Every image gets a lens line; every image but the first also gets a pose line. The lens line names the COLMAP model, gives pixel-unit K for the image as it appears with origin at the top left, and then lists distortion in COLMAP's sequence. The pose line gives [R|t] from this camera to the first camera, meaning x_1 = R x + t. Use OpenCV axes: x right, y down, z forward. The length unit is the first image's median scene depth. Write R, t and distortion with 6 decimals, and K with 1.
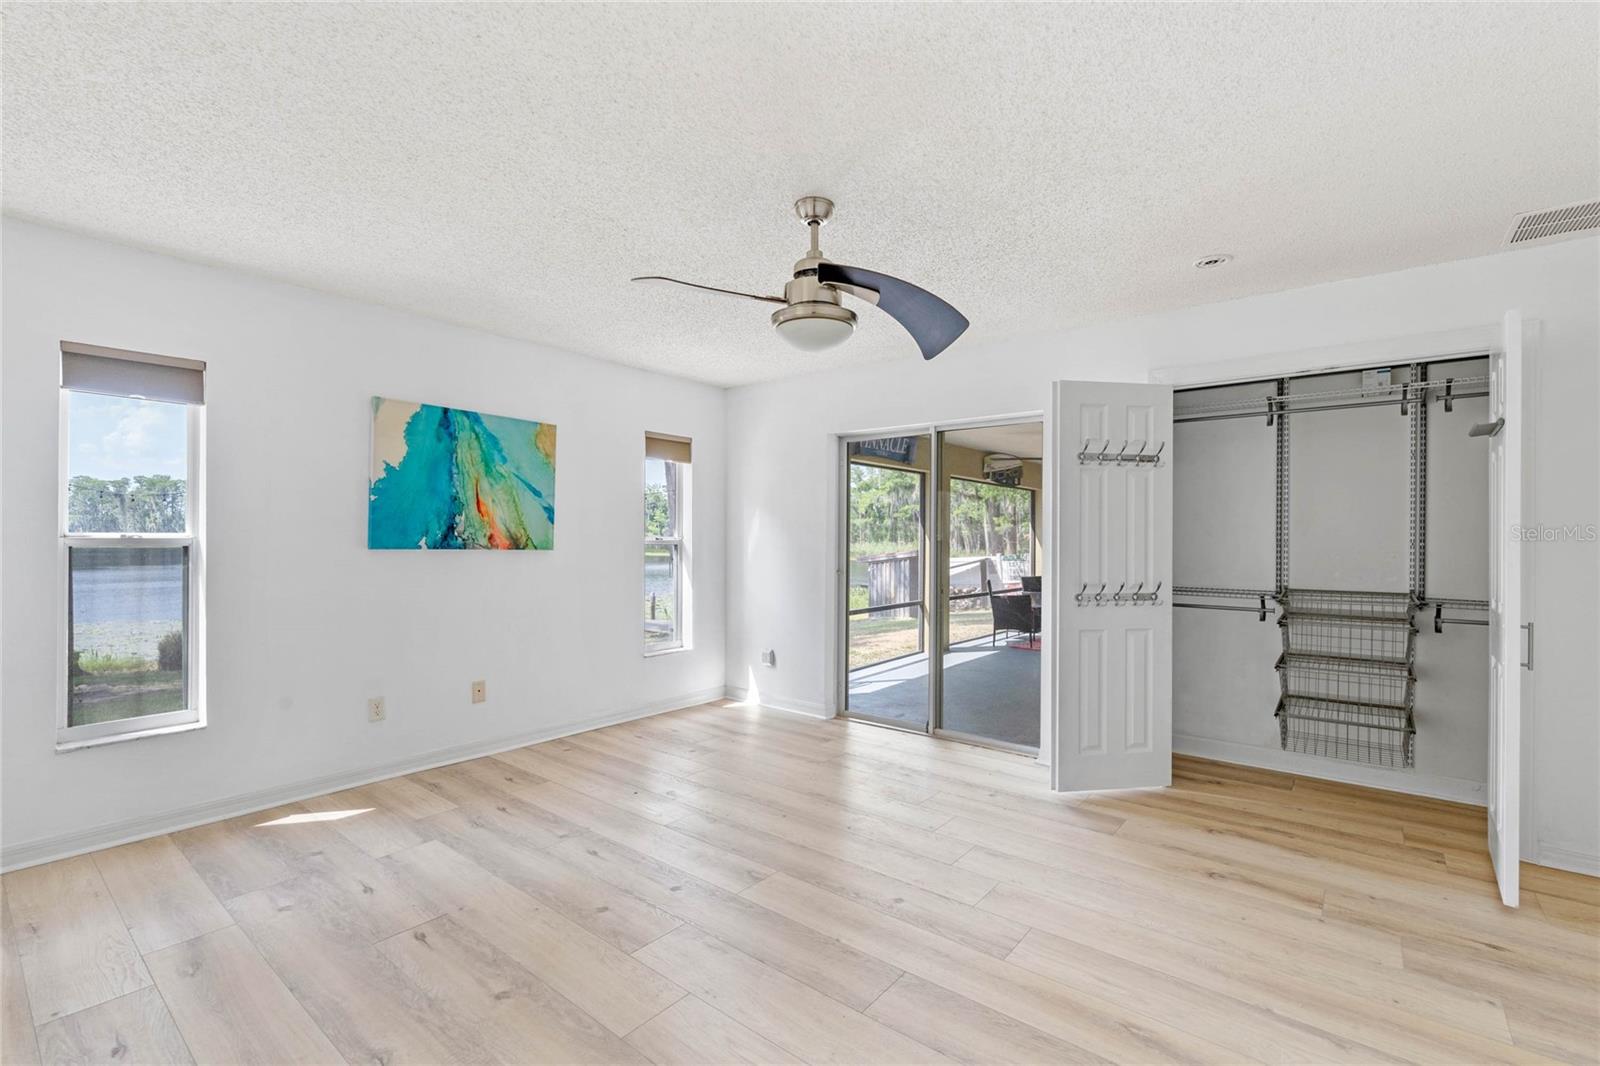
lens RADIAL K [[707.8, 0, 804.7], [0, 707.8, 536.7], [0, 0, 1]] dist [-0.001525, 0.000628]
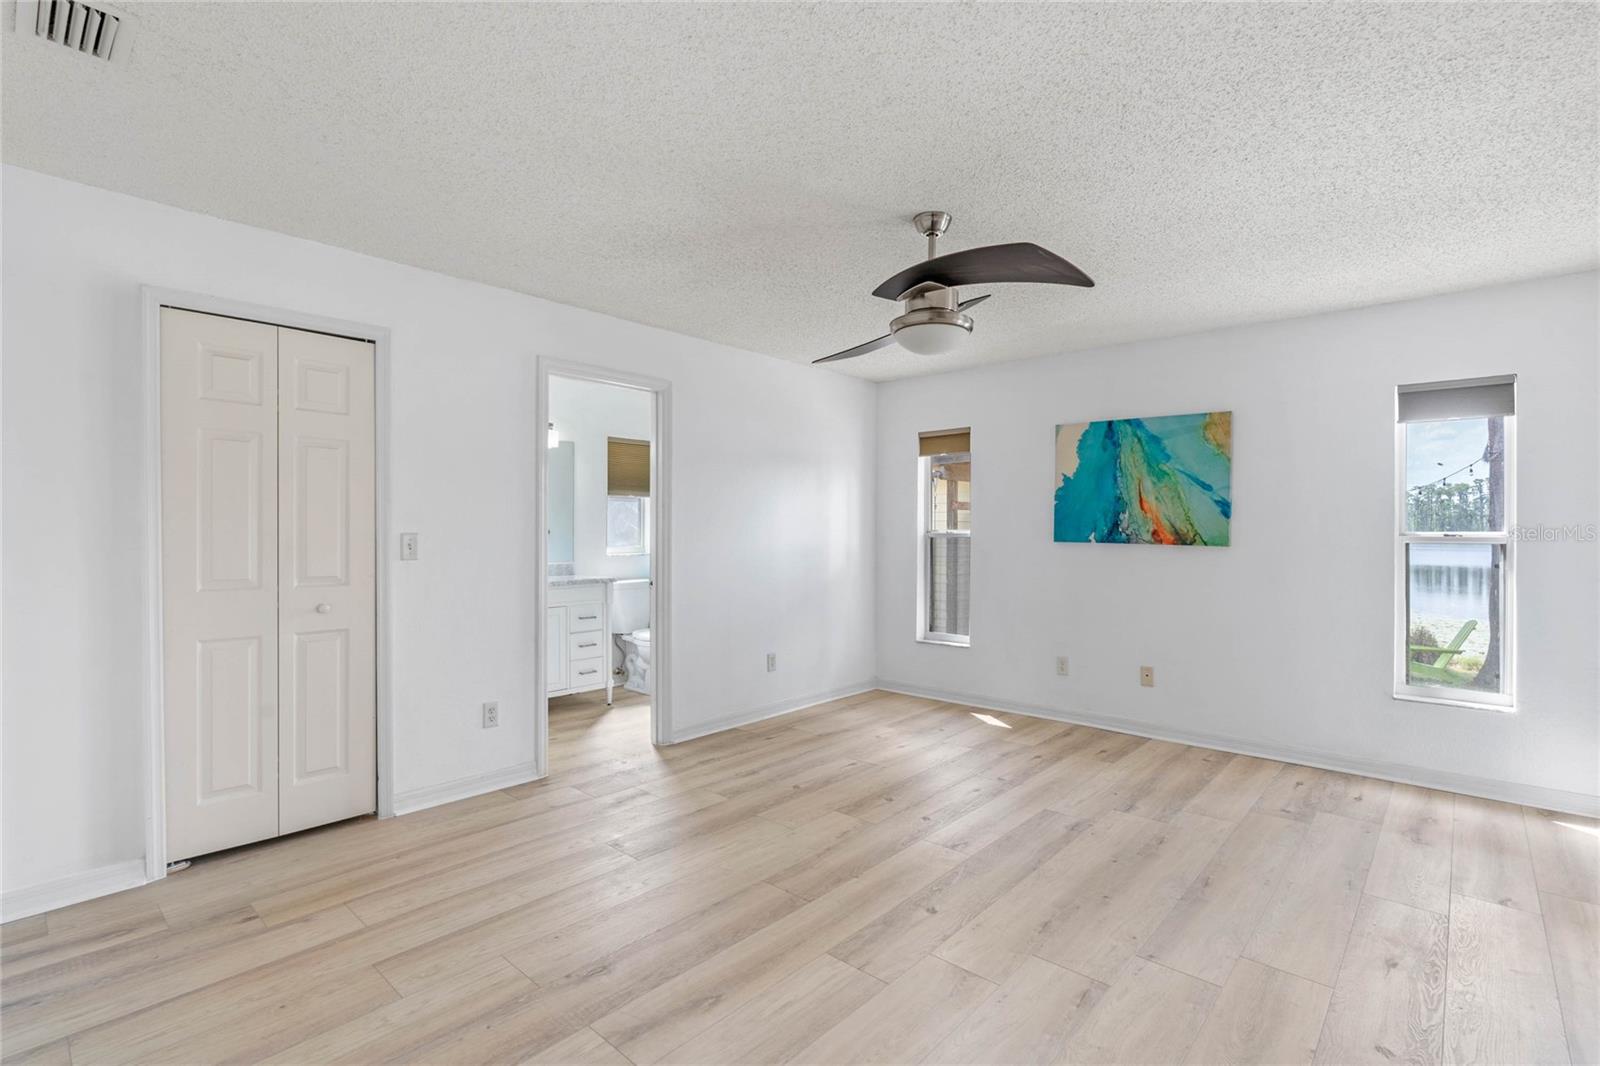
lens RADIAL K [[750.9, 0, 803.2], [0, 750.9, 534.3], [0, 0, 1]] dist [0.002391, 0.000077]
pose [[-0.060941, -0.000314, -0.998141, 0.741743], [-0.001278, 0.999999, -0.000236, 0.004157], [0.998141, 0.001261, -0.060942, 0.570032]]
